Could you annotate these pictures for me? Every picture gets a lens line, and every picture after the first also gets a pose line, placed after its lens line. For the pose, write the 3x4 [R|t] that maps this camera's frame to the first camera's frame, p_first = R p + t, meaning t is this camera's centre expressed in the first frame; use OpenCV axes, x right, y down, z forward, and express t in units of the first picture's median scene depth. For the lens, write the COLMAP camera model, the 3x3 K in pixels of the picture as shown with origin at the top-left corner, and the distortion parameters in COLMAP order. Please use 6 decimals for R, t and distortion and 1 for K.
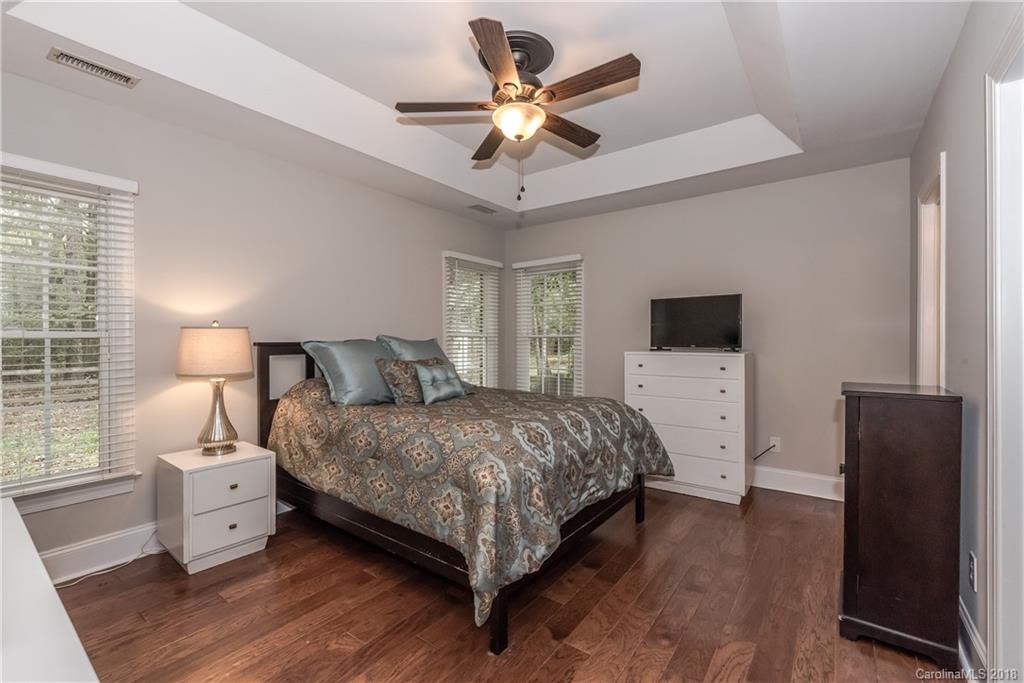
lens RADIAL K [[446.0, 0, 507.0], [0, 446.0, 339.9], [0, 0, 1]] dist [0.003181, 0.000108]
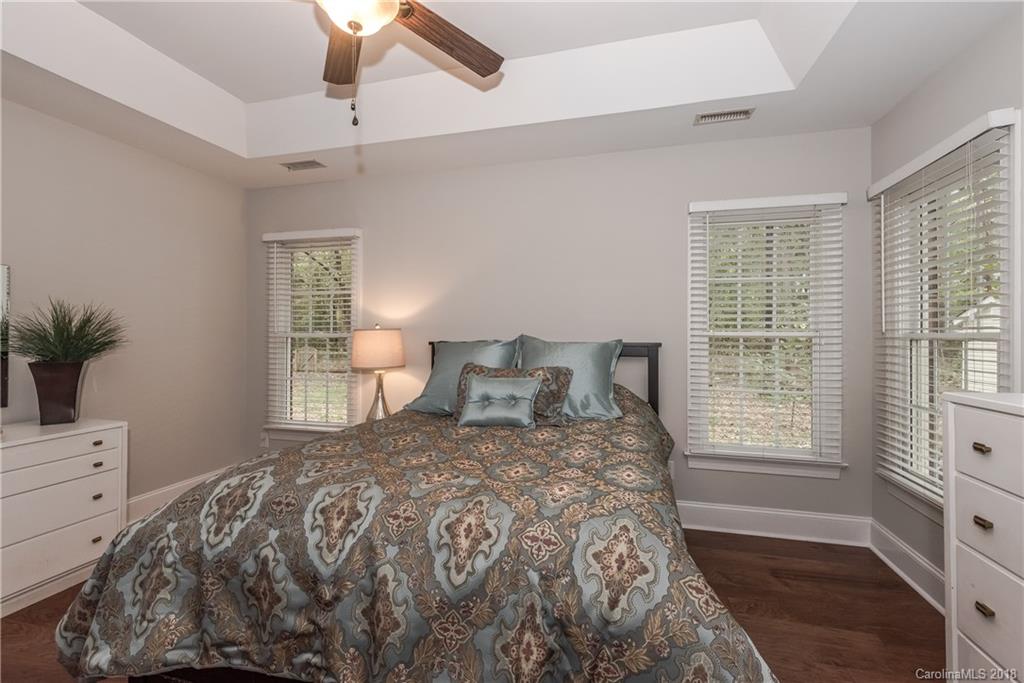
lens RADIAL K [[446.0, 0, 510.3], [0, 446.0, 333.6], [0, 0, 1]] dist [0.003181, 0.000108]
pose [[0.373425, 0.001961, -0.927658, 0.780689], [-0.008889, 0.999959, -0.001465, -0.021821], [0.927618, 0.008793, 0.373427, 1.091502]]
